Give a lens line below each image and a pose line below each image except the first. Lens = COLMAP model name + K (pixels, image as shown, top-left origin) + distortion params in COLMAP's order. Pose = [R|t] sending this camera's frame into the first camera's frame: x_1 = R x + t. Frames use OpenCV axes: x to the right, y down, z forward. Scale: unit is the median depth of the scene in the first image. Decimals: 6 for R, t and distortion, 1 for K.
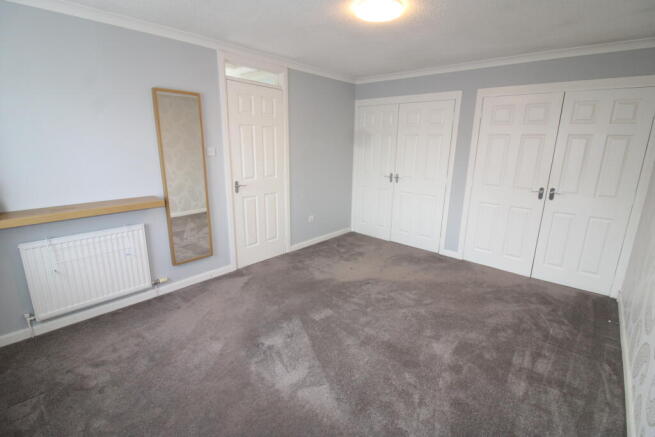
lens RADIAL K [[310.7, 0, 325.1], [0, 310.7, 221.4], [0, 0, 1]] dist [-0.000353, -0.000296]
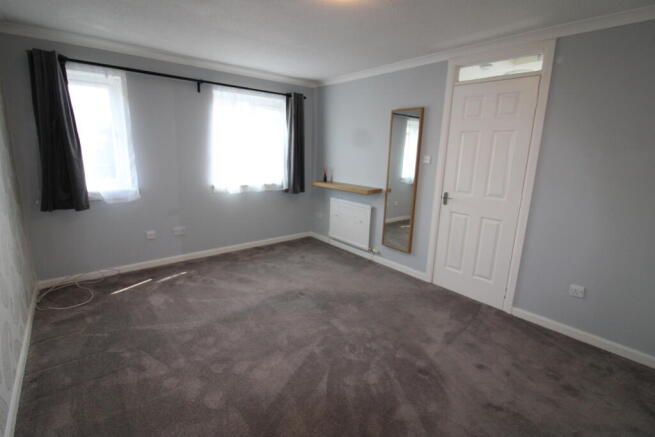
lens RADIAL K [[310.7, 0, 325.5], [0, 310.7, 213.9], [0, 0, 1]] dist [-0.000353, -0.000296]
pose [[-0.160115, 0.195616, -0.967521, 0.693048], [-0.265312, 0.935570, 0.233063, -0.191691], [0.950775, 0.294011, -0.097899, 0.770349]]
